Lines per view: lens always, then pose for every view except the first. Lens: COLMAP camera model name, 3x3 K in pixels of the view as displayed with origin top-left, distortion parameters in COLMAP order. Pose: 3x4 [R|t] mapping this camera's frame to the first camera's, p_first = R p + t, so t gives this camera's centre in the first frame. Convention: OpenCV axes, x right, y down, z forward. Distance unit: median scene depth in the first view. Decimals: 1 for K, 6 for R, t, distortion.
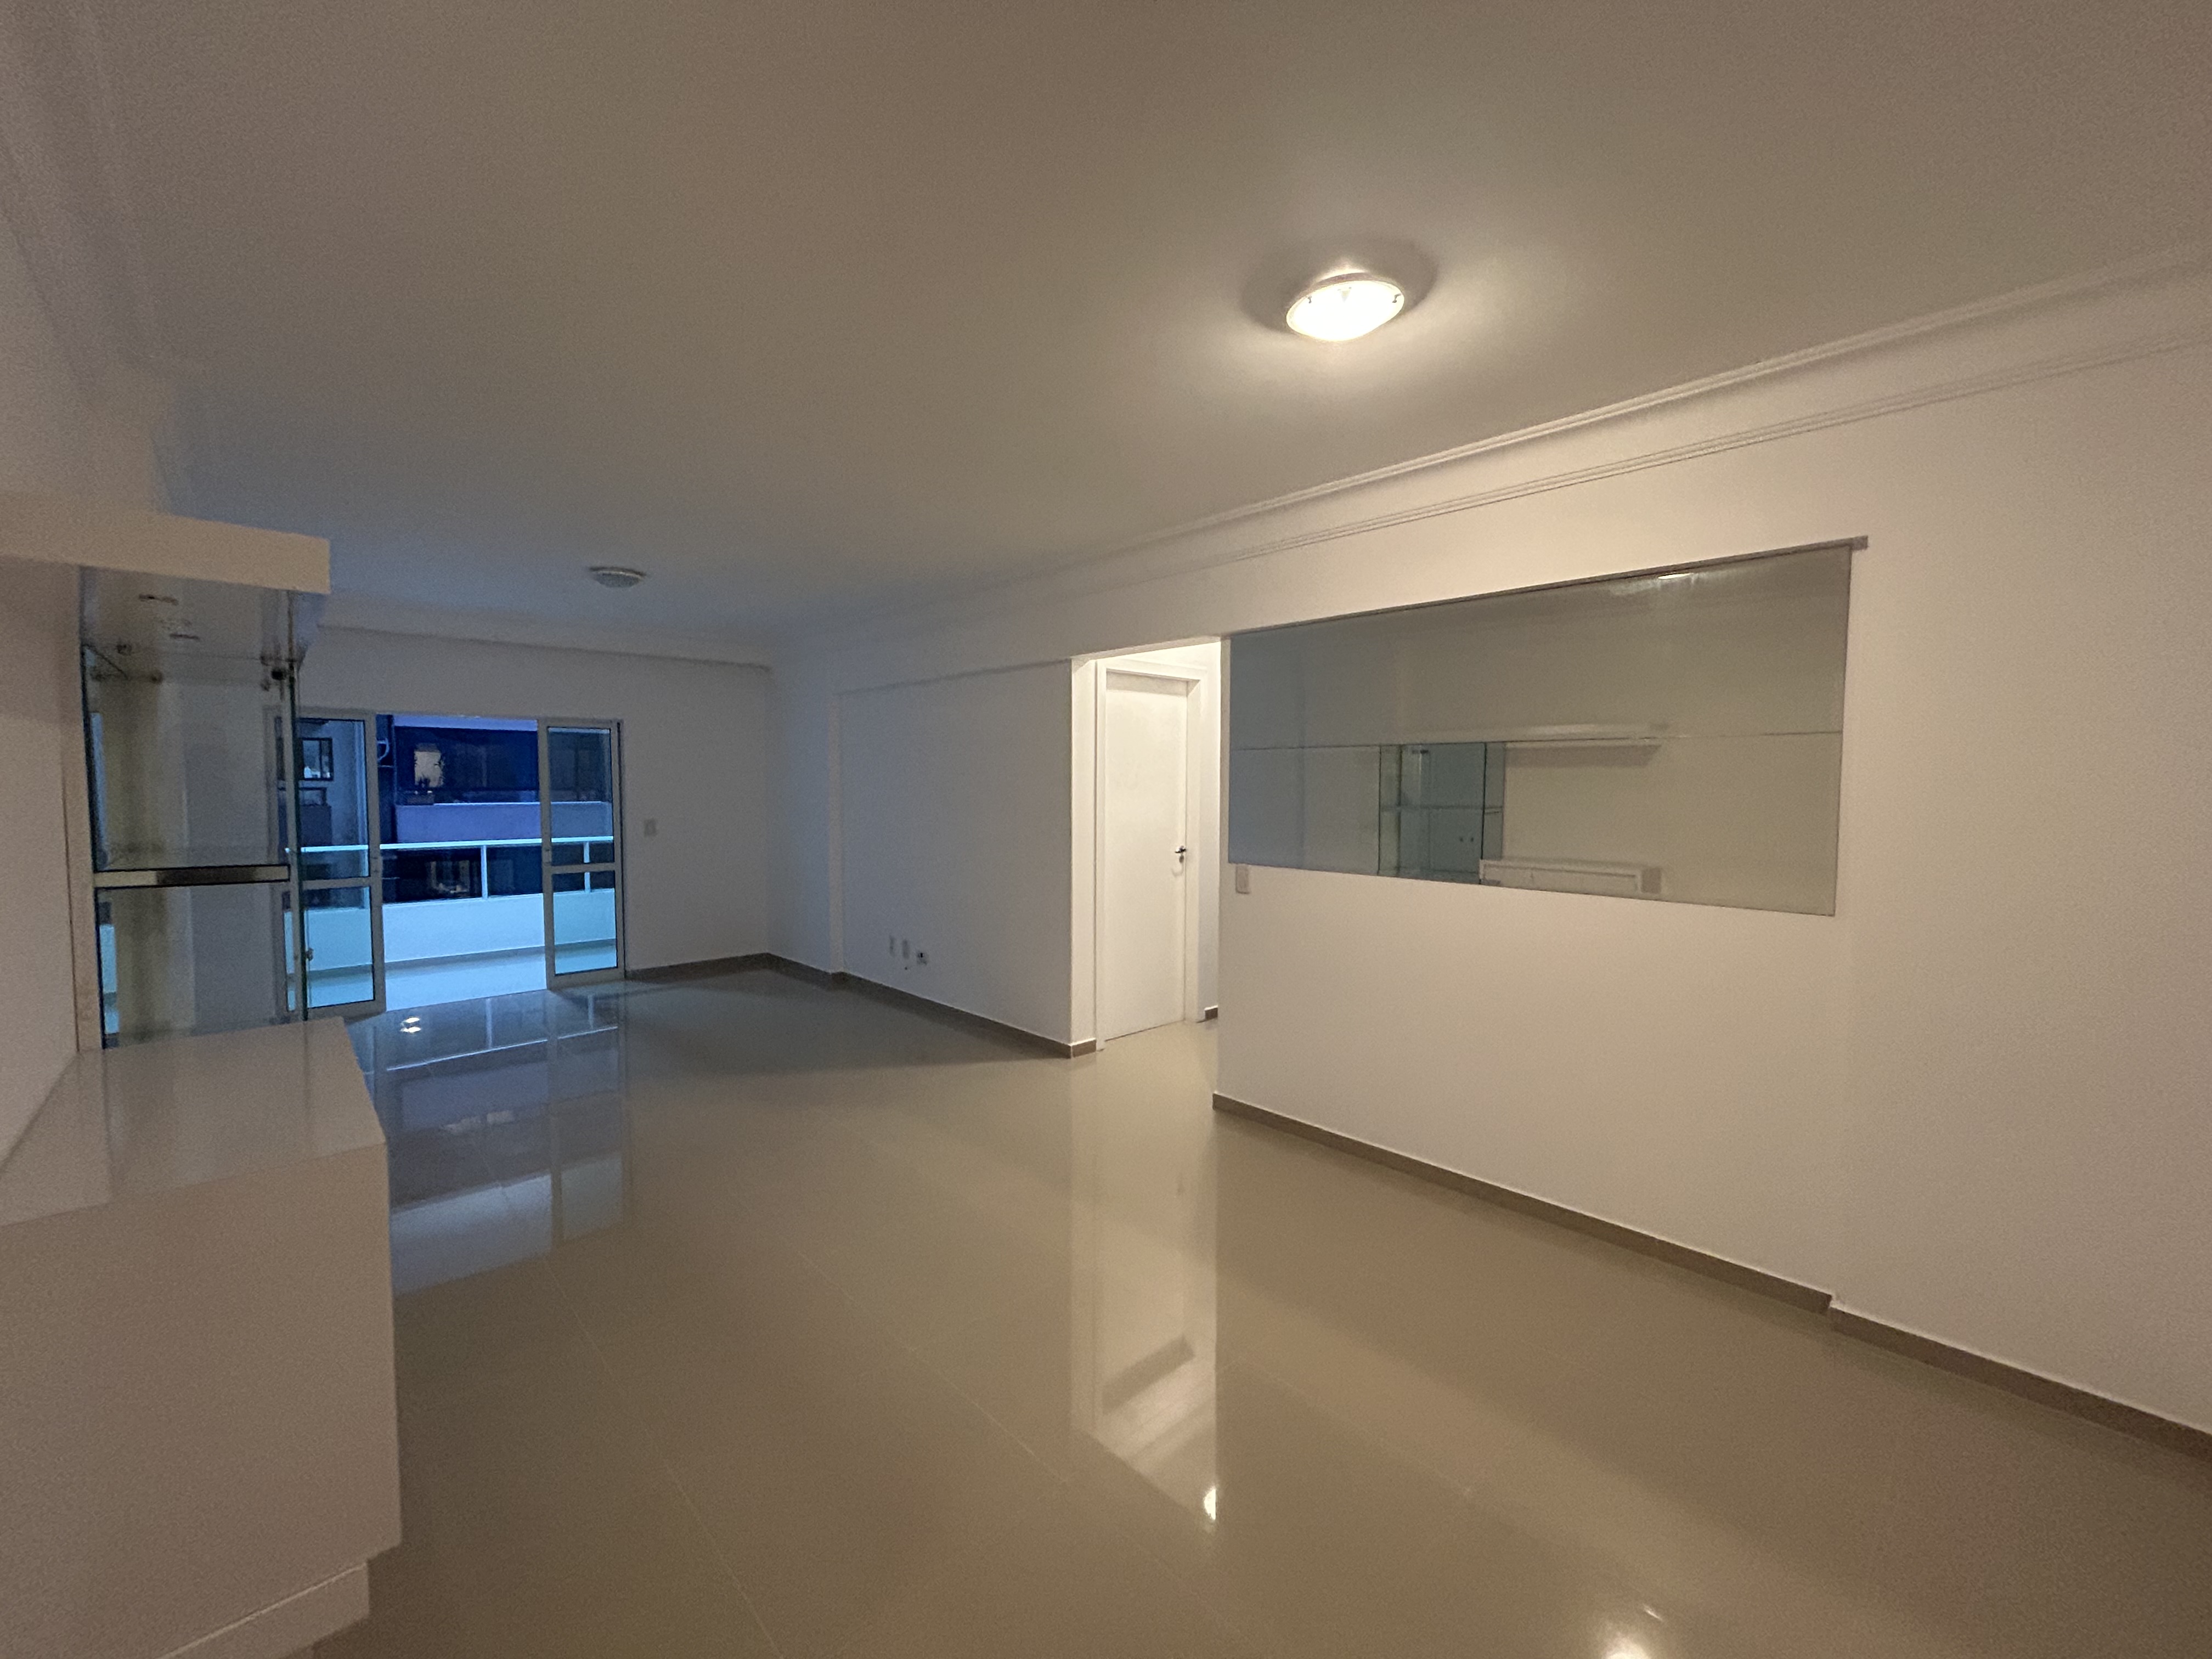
lens RADIAL K [[891.7, 0, 1122.6], [0, 891.7, 817.6], [0, 0, 1]] dist [-0.011221, 0.000200]
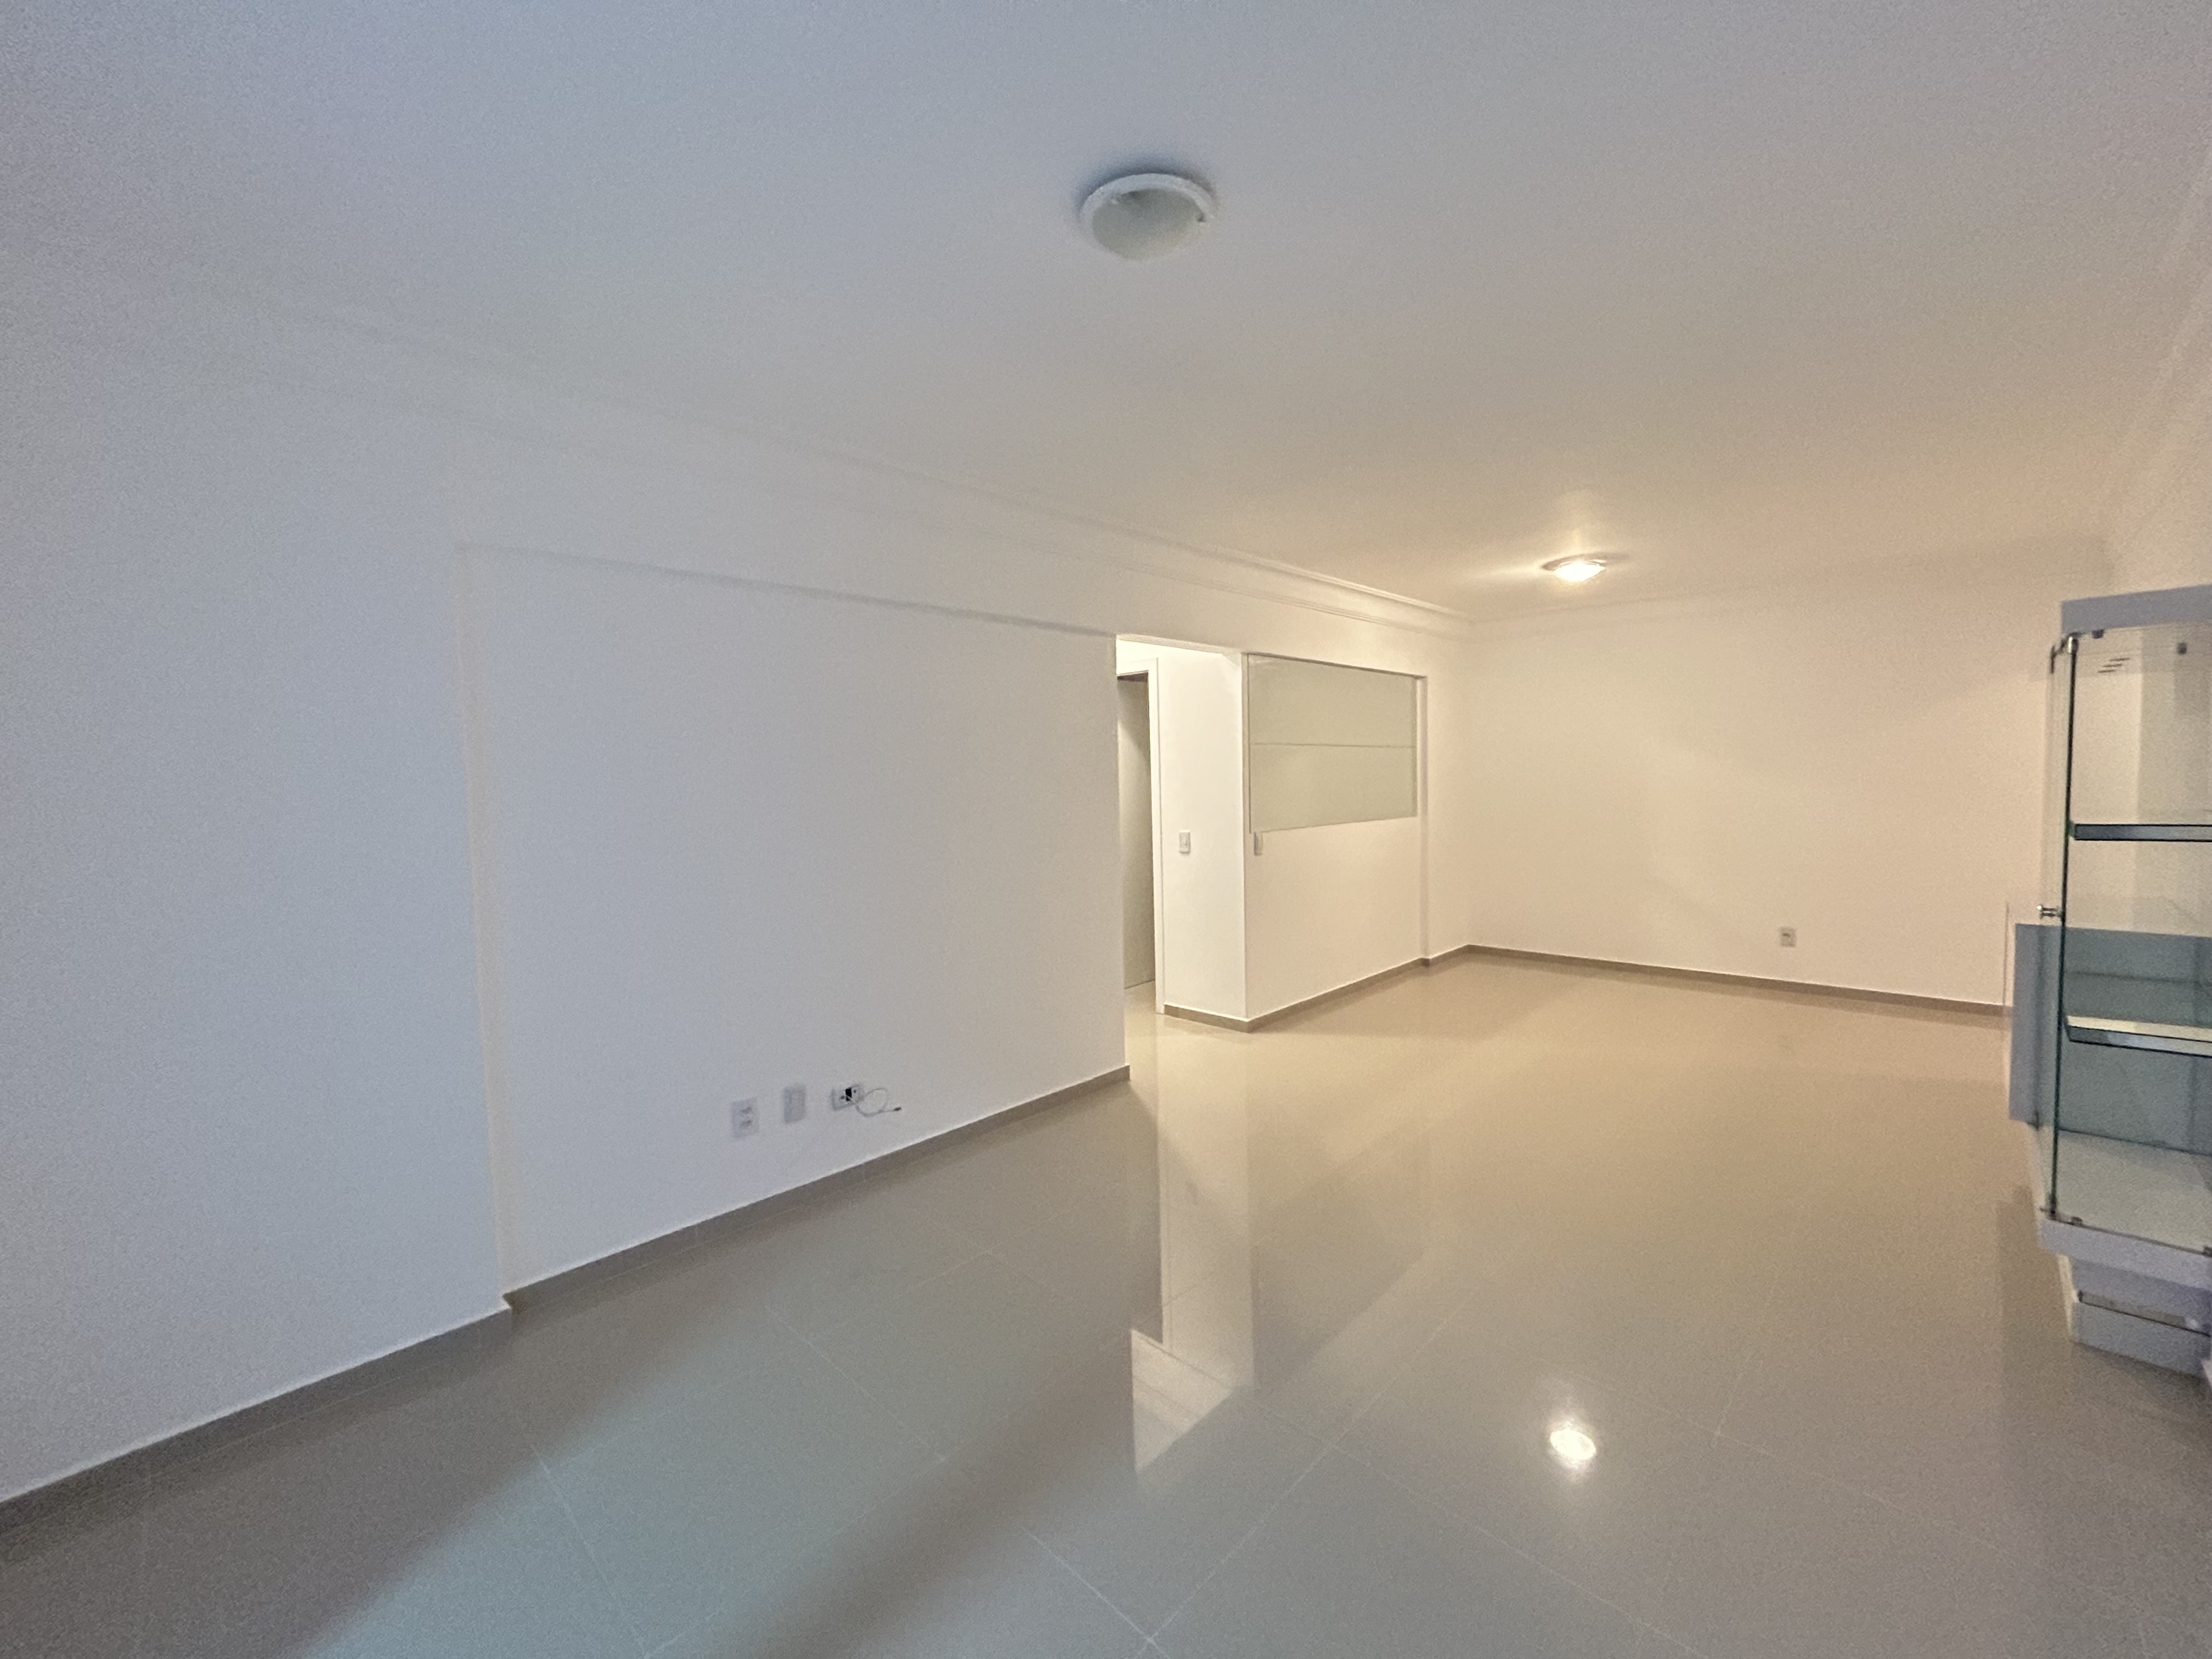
lens RADIAL K [[891.7, 0, 1114.7], [0, 891.7, 840.4], [0, 0, 1]] dist [-0.011221, 0.000200]
pose [[-0.042177, -0.063160, 0.997112, -1.106959], [0.074113, 0.995053, 0.066164, -0.035251], [-0.996358, 0.076689, -0.037288, 1.209288]]
